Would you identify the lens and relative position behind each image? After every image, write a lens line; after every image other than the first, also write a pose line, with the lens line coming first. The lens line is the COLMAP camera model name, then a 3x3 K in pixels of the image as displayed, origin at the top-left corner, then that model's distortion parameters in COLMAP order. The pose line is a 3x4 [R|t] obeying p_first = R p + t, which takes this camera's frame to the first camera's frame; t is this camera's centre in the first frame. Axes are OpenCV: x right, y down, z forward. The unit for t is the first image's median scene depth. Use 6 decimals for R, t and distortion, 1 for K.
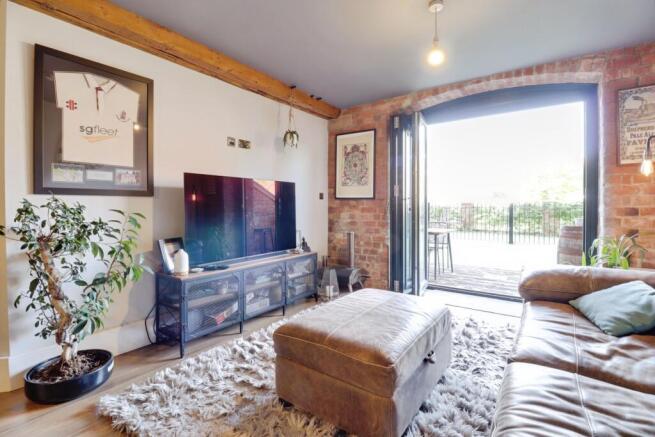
lens RADIAL K [[308.4, 0, 332.6], [0, 308.4, 209.0], [0, 0, 1]] dist [-0.002640, -0.000647]
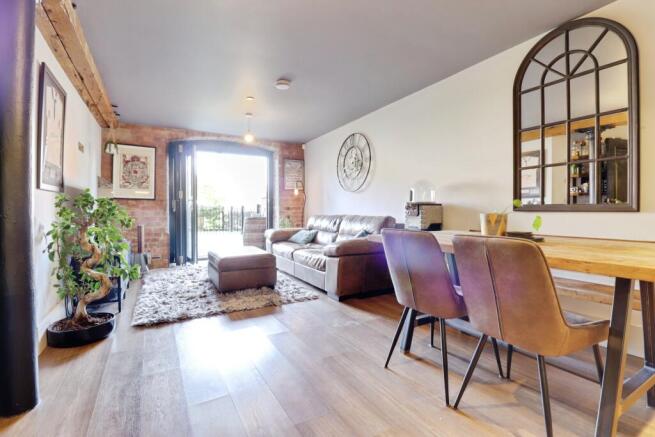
lens RADIAL K [[308.4, 0, 327.9], [0, 308.4, 213.8], [0, 0, 1]] dist [-0.002640, -0.000647]
pose [[0.422702, -0.004514, 0.906257, -0.760269], [0.013522, 0.999908, -0.001327, 0.039470], [-0.906168, 0.012815, 0.422724, -0.231904]]
